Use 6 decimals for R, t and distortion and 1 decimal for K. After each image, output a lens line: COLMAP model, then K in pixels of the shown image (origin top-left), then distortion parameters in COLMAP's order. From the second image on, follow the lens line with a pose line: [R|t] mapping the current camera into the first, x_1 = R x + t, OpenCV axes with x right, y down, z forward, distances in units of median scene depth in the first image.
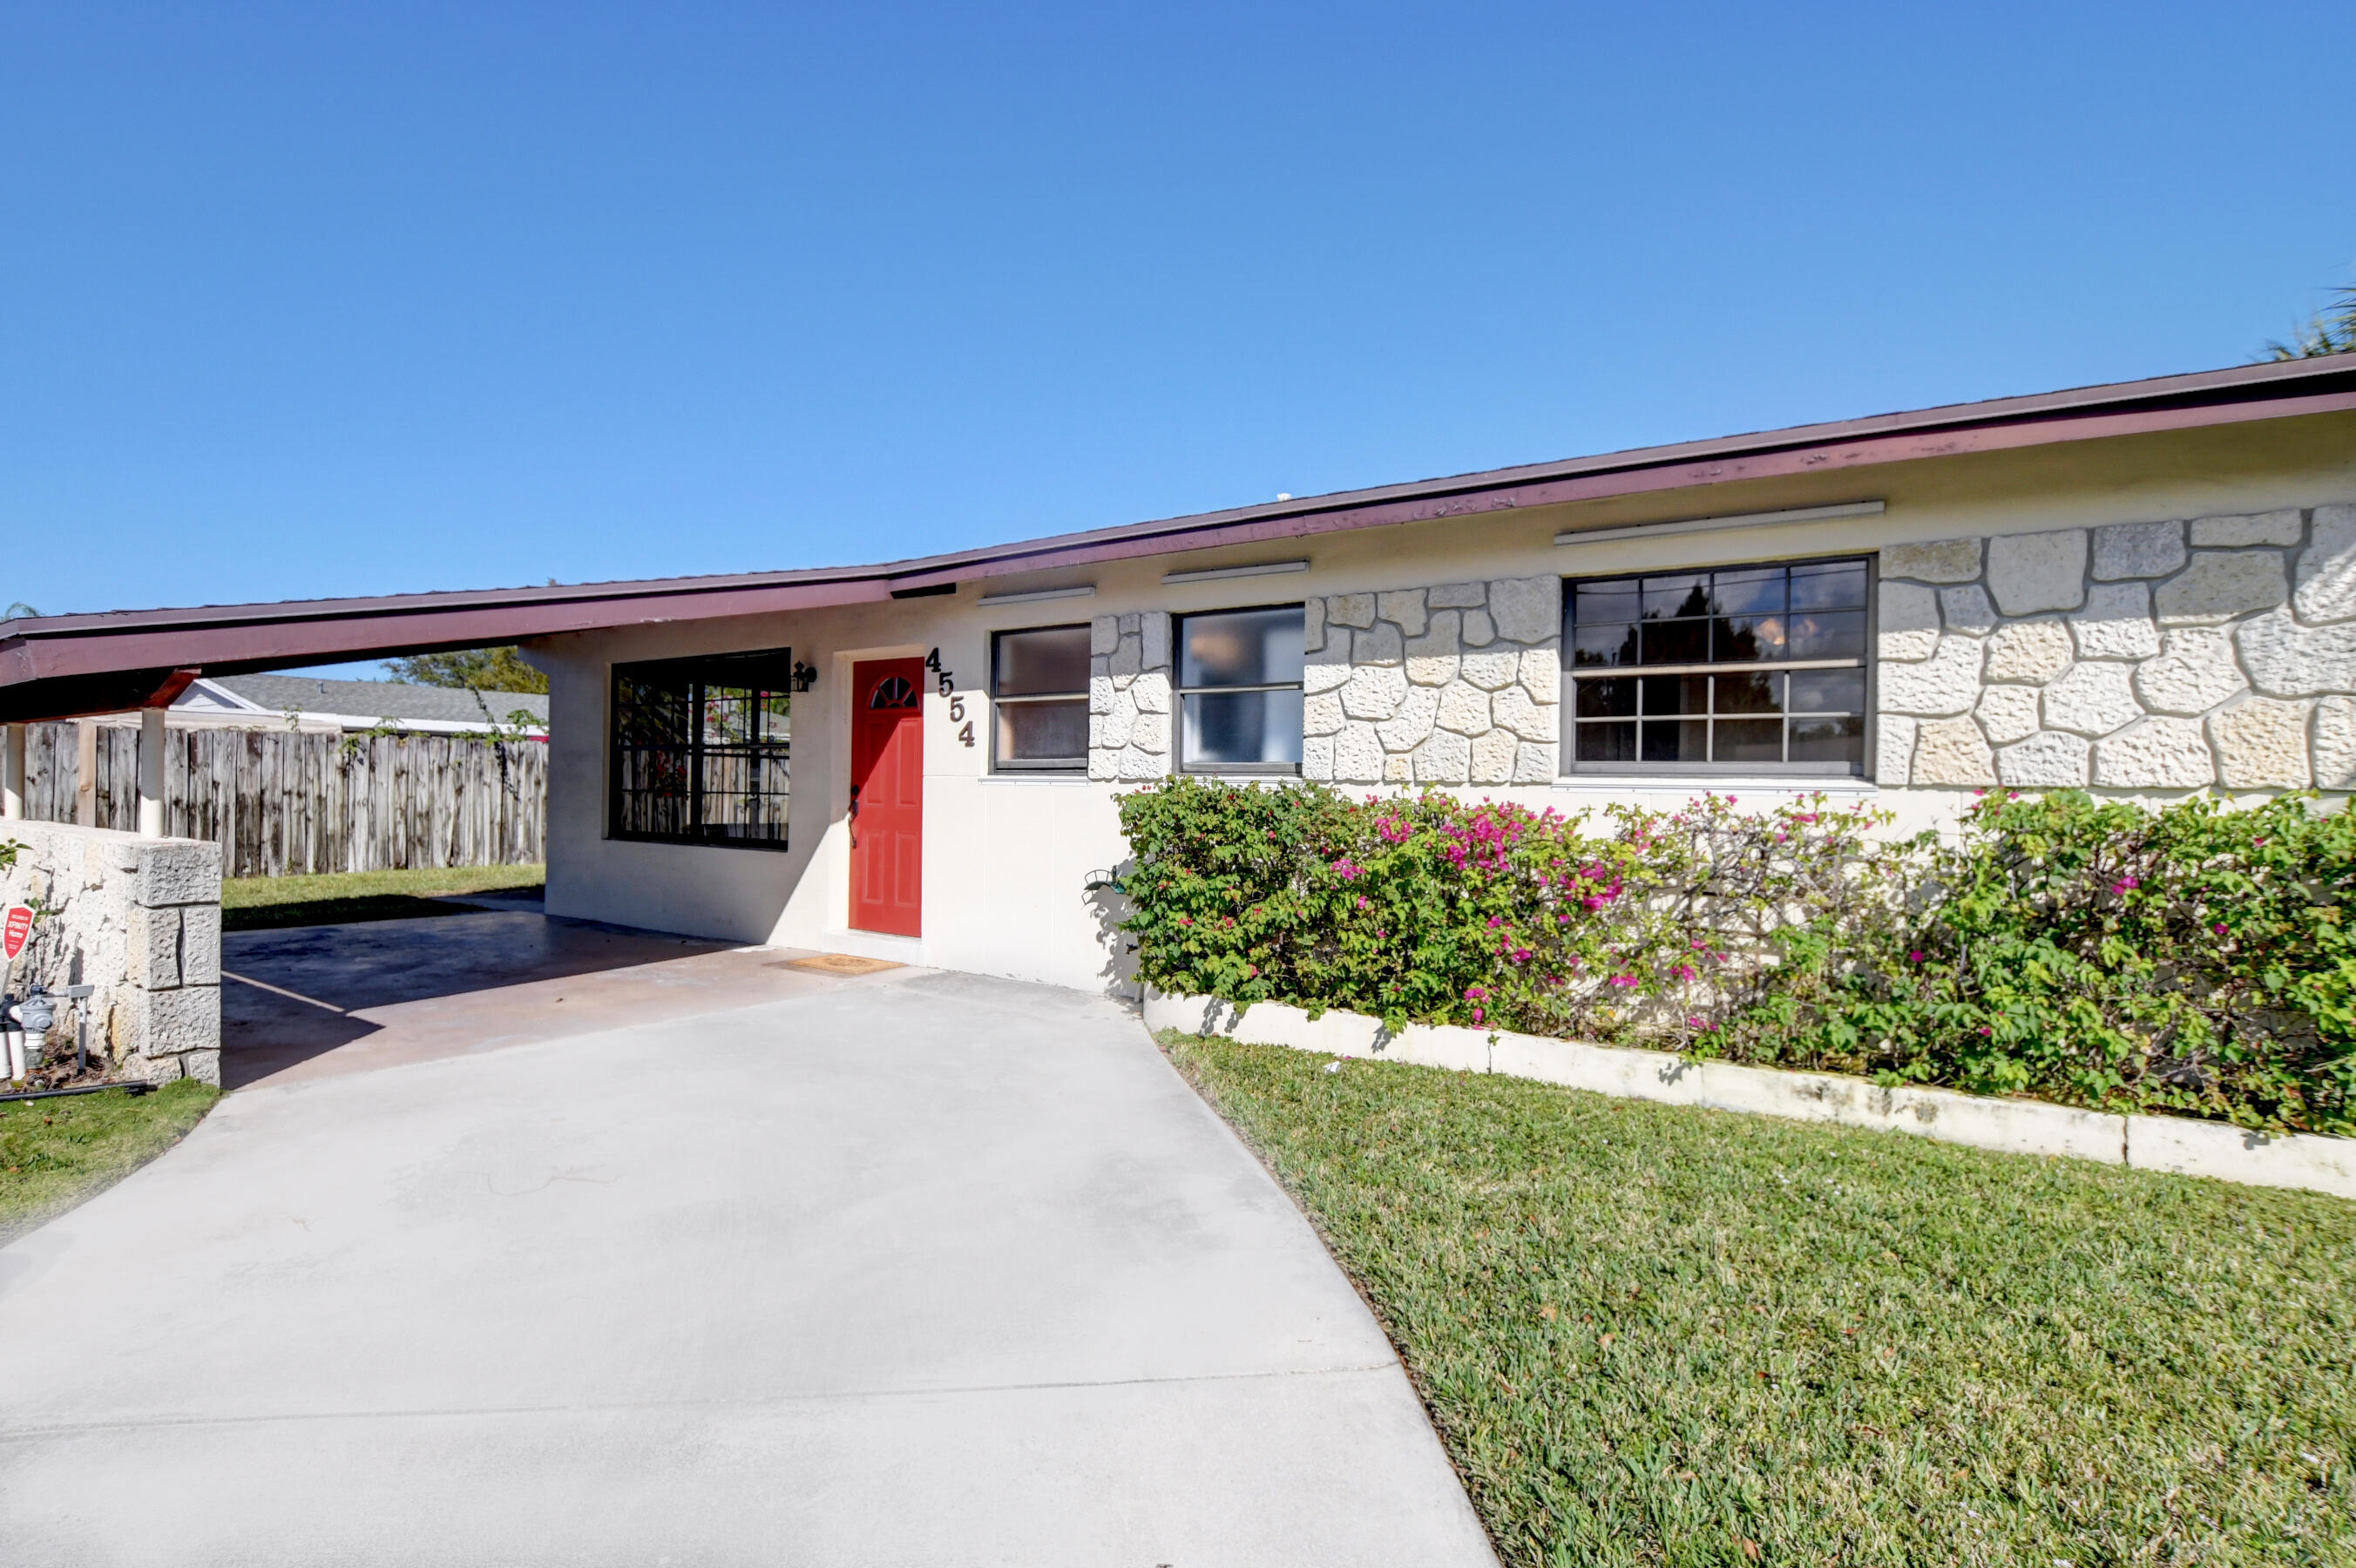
lens RADIAL K [[1174.5, 0, 1174.2], [0, 1174.5, 792.7], [0, 0, 1]] dist [-0.025365, 0.000439]
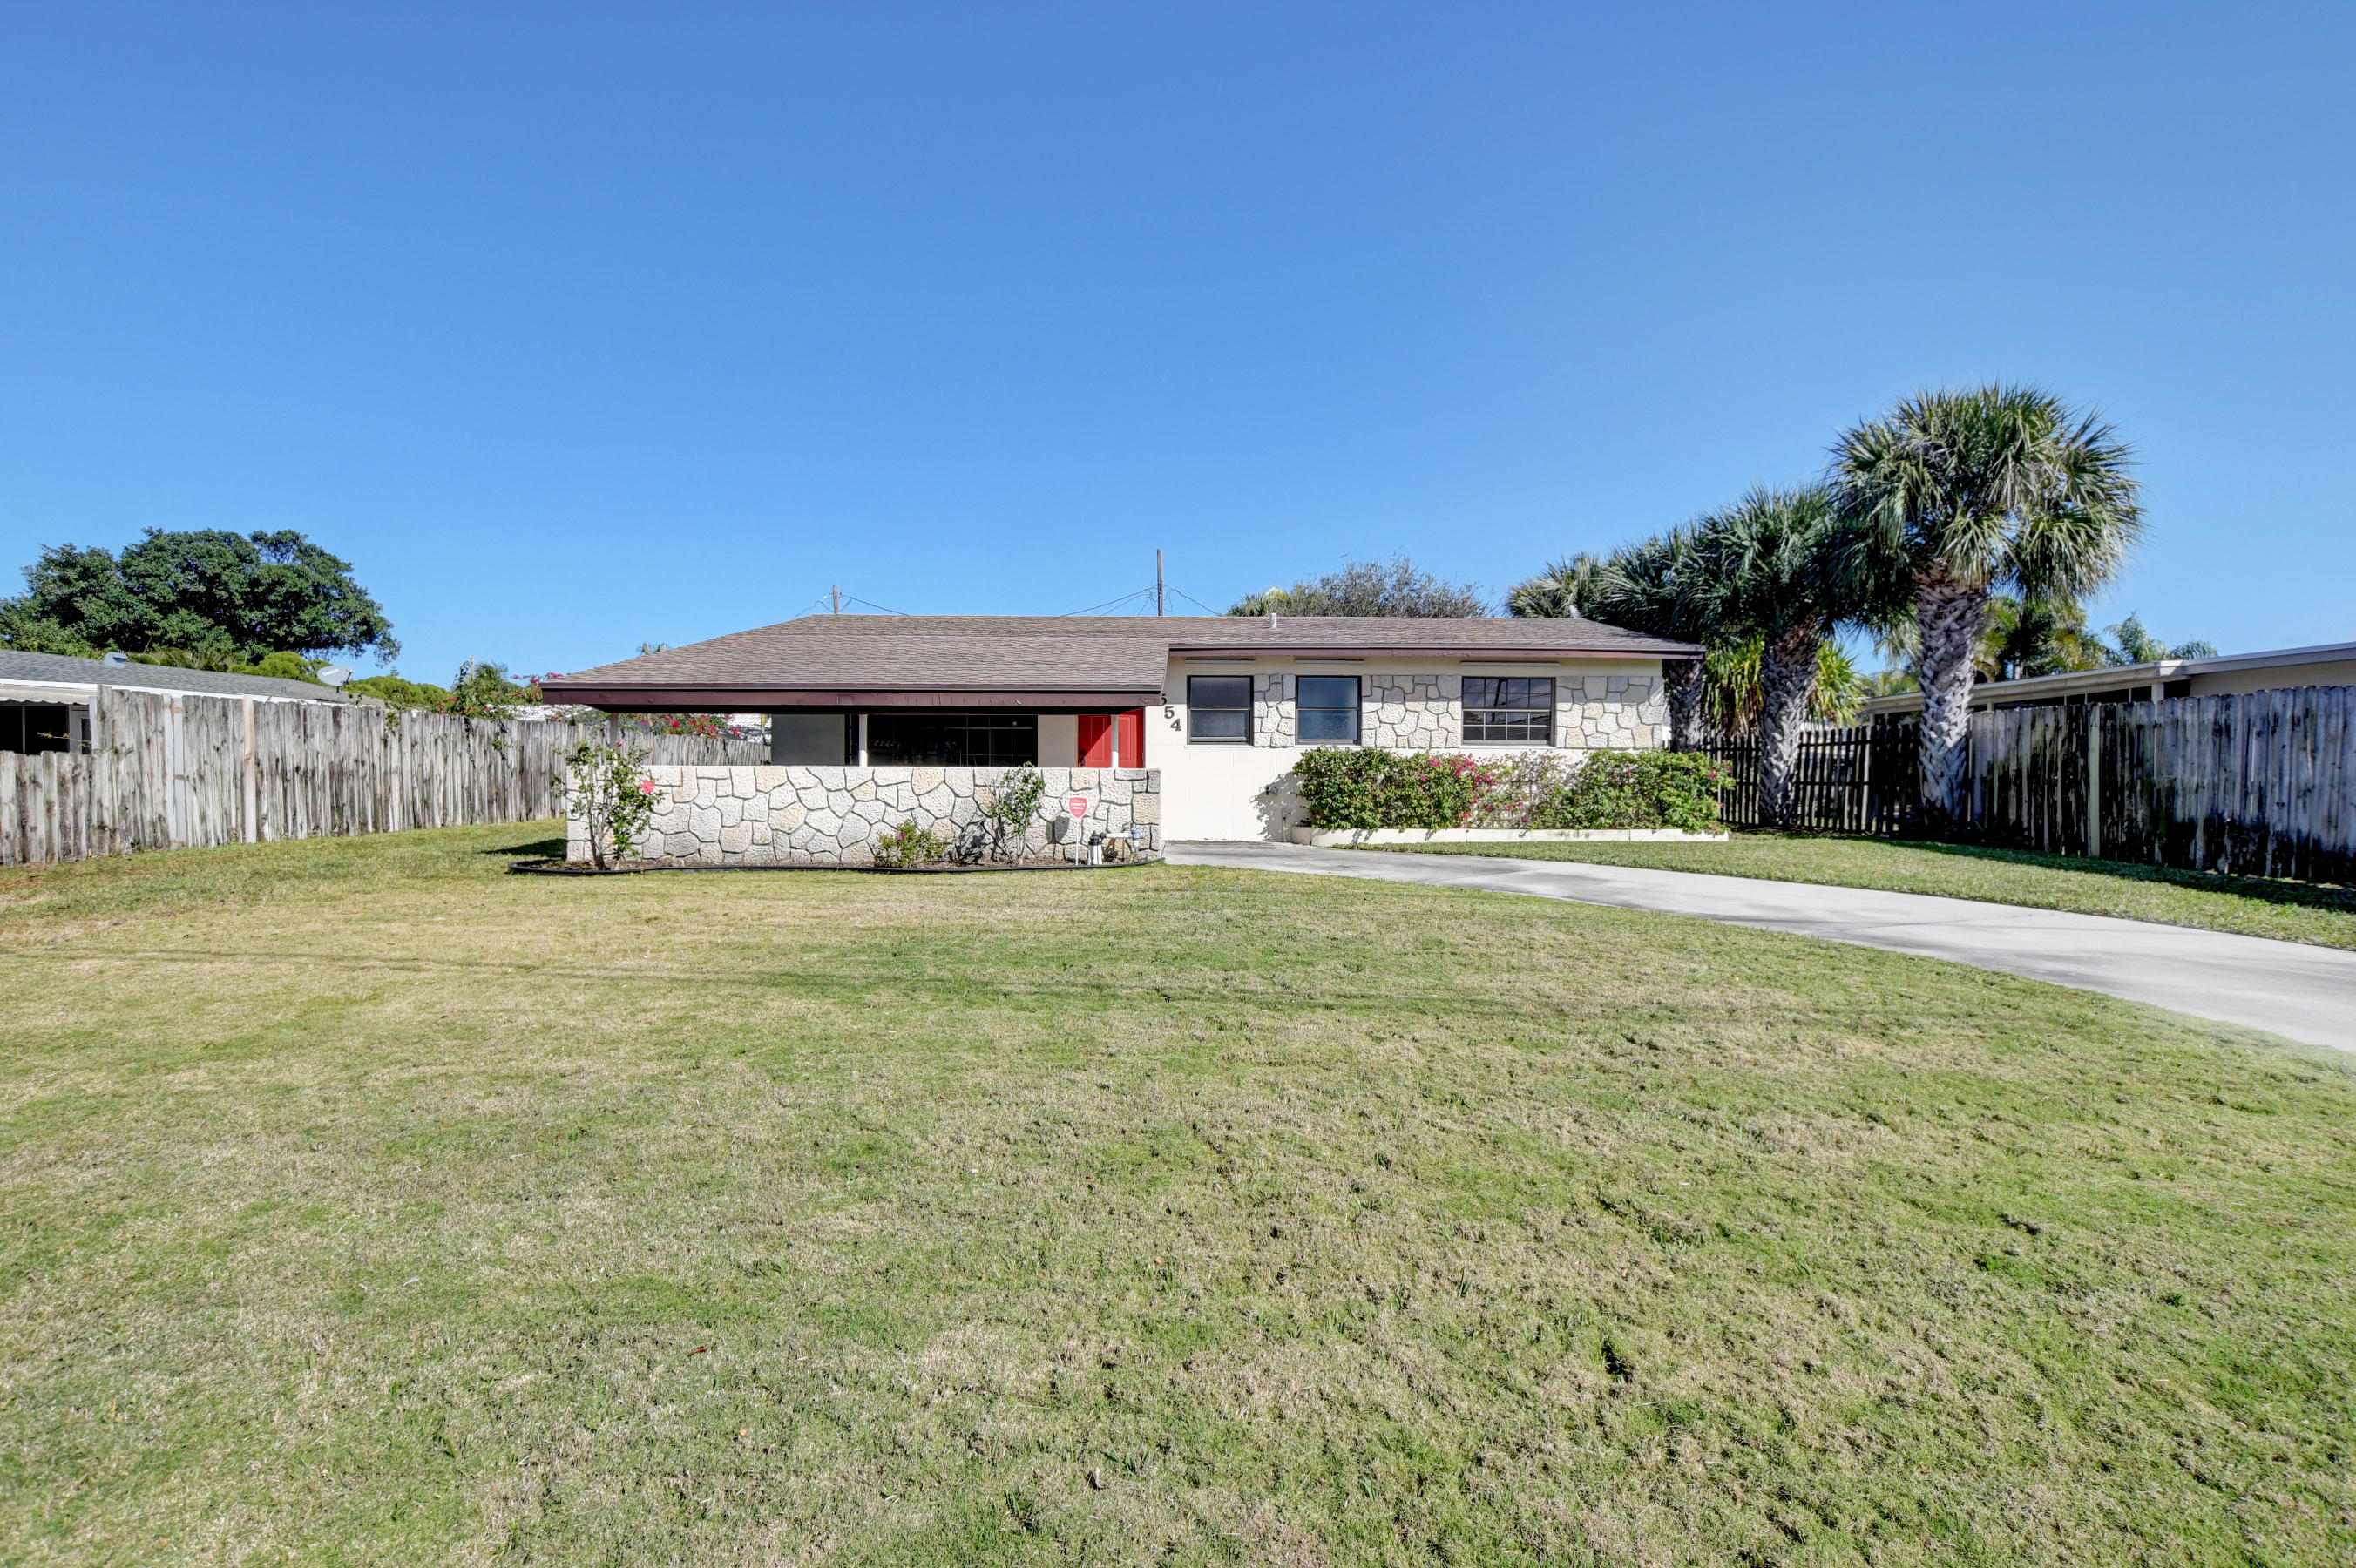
lens RADIAL K [[1174.5, 0, 1174.2], [0, 1174.5, 792.7], [0, 0, 1]] dist [-0.025365, 0.000439]
pose [[0.813164, -0.021422, 0.581640, -1.818297], [0.009005, 0.999666, 0.024227, 0.025329], [-0.581965, -0.014463, 0.813086, -0.891965]]
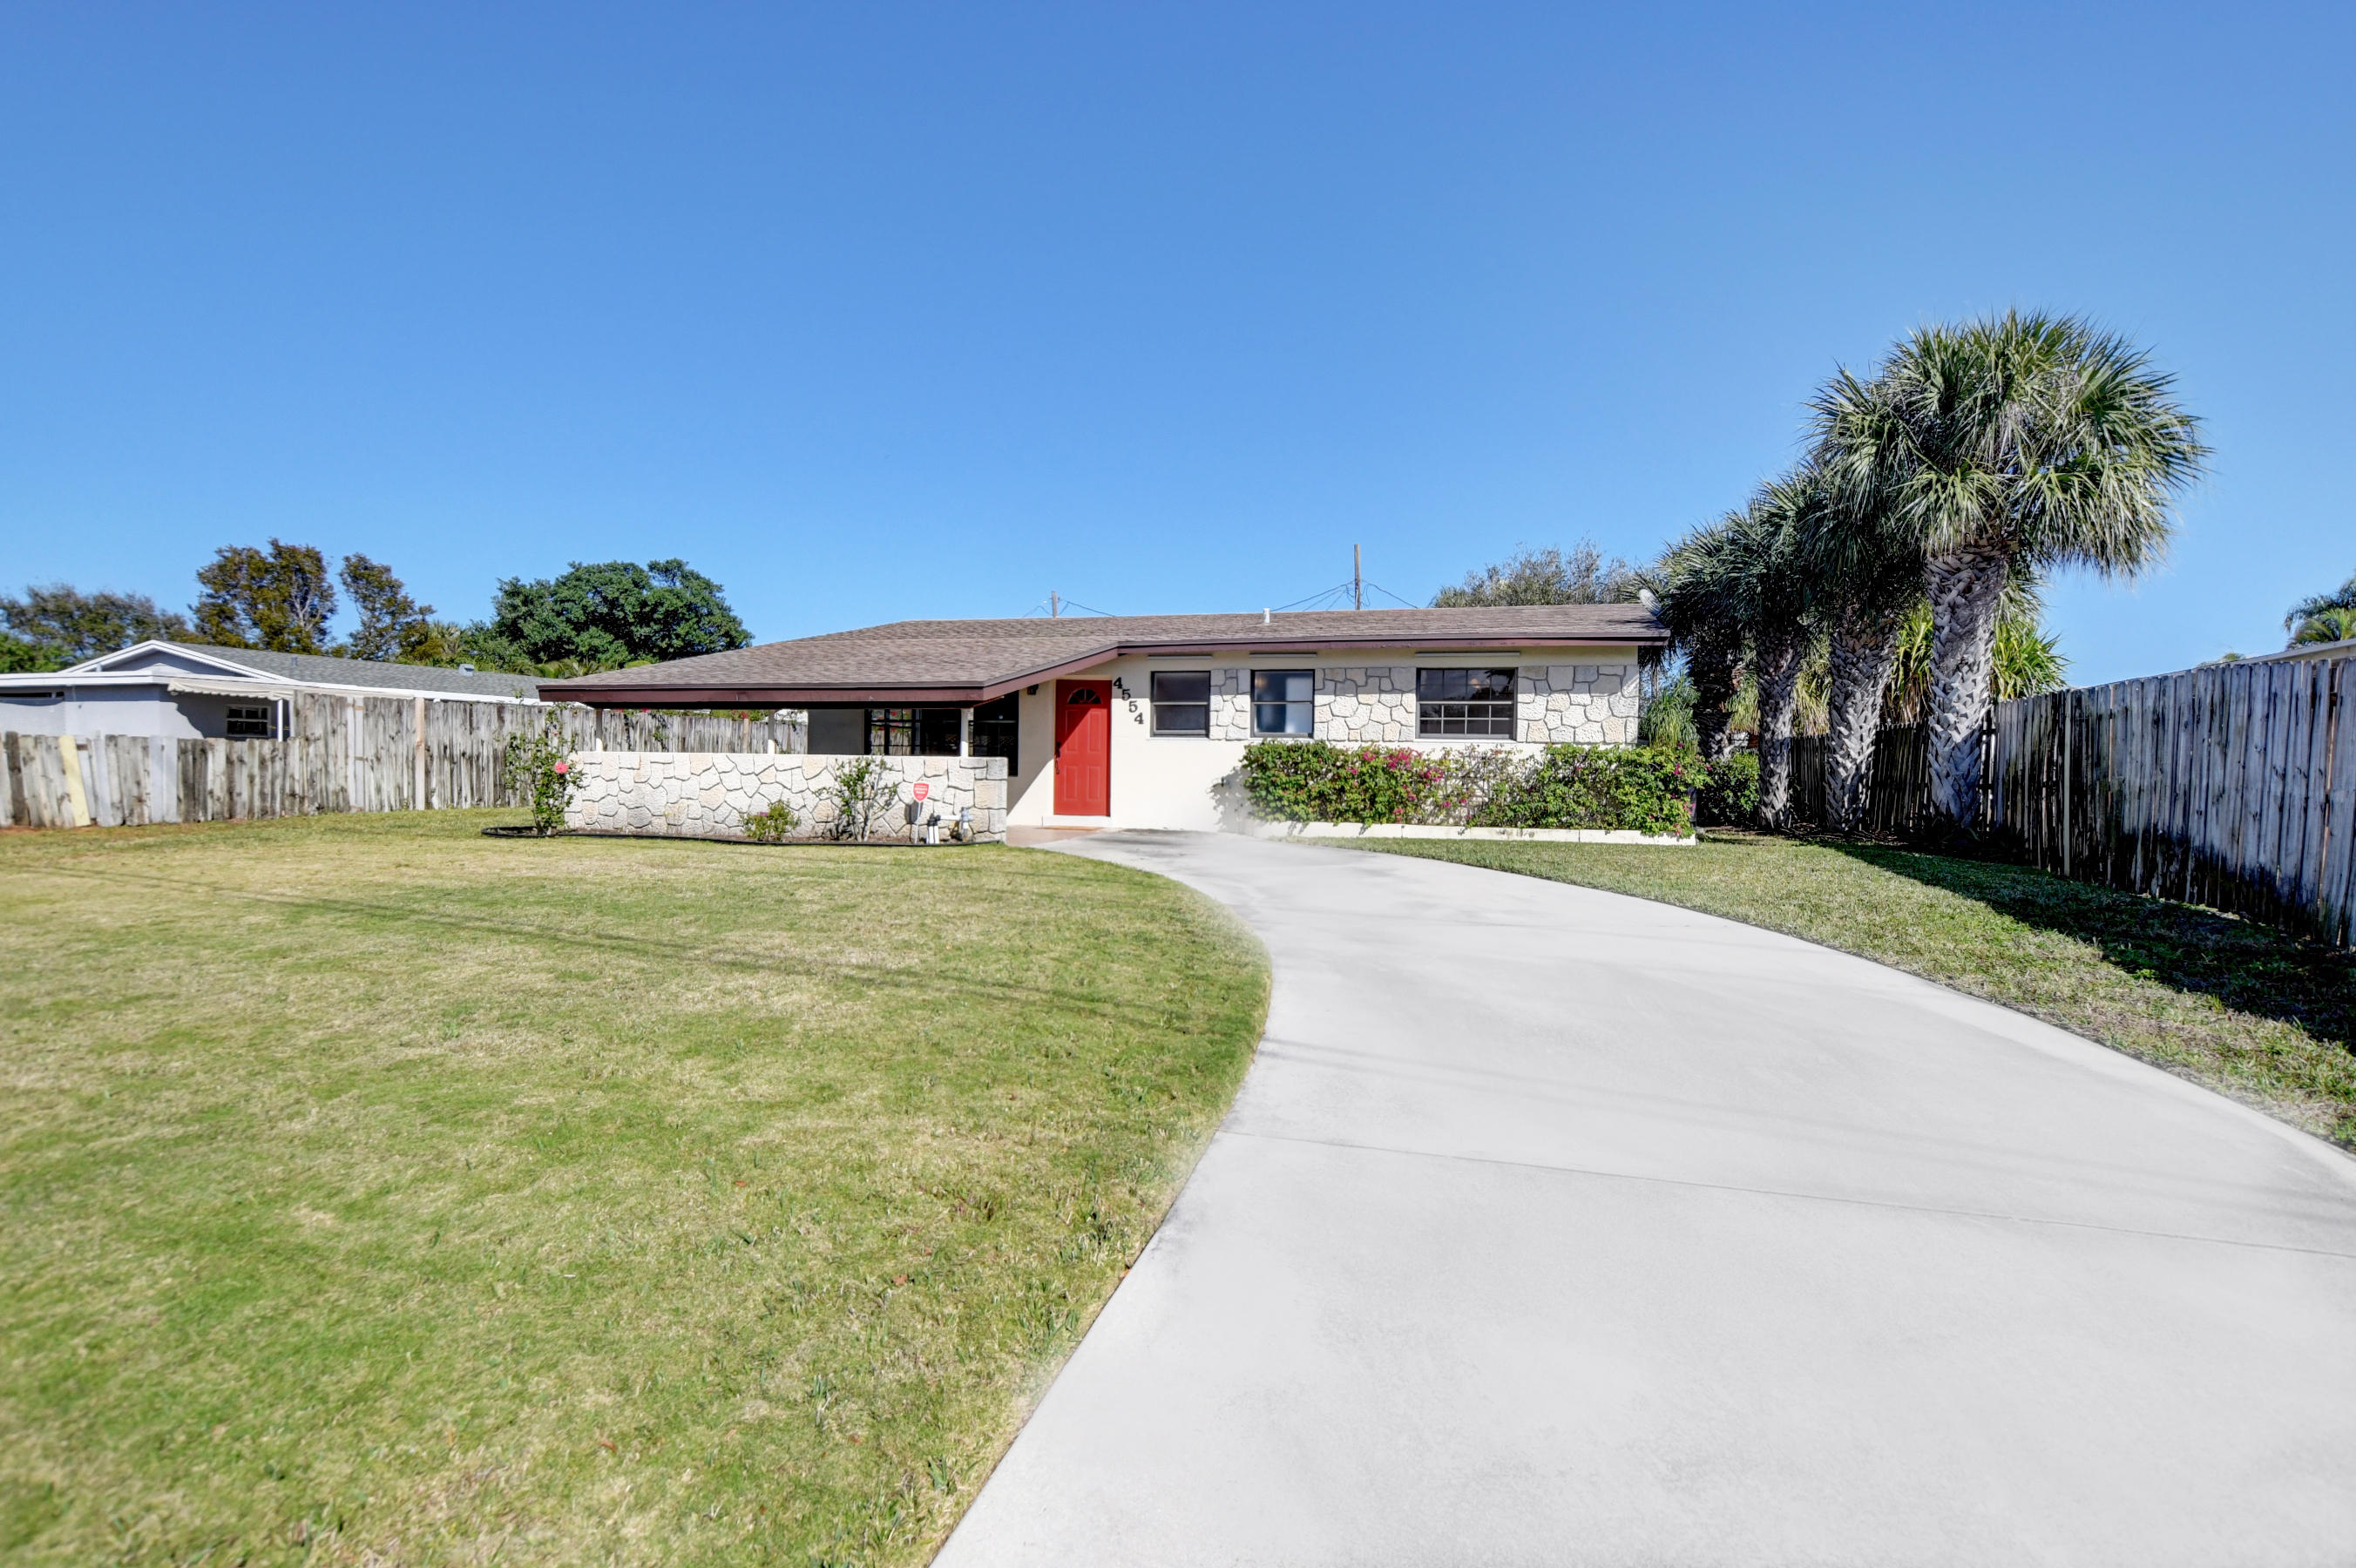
lens RADIAL K [[1174.5, 0, 1174.2], [0, 1174.5, 792.7], [0, 0, 1]] dist [-0.025365, 0.000439]
pose [[0.952543, -0.007275, 0.304318, -1.018801], [-0.000527, 0.999673, 0.025549, 0.041419], [-0.304405, -0.024497, 0.952228, -1.425575]]
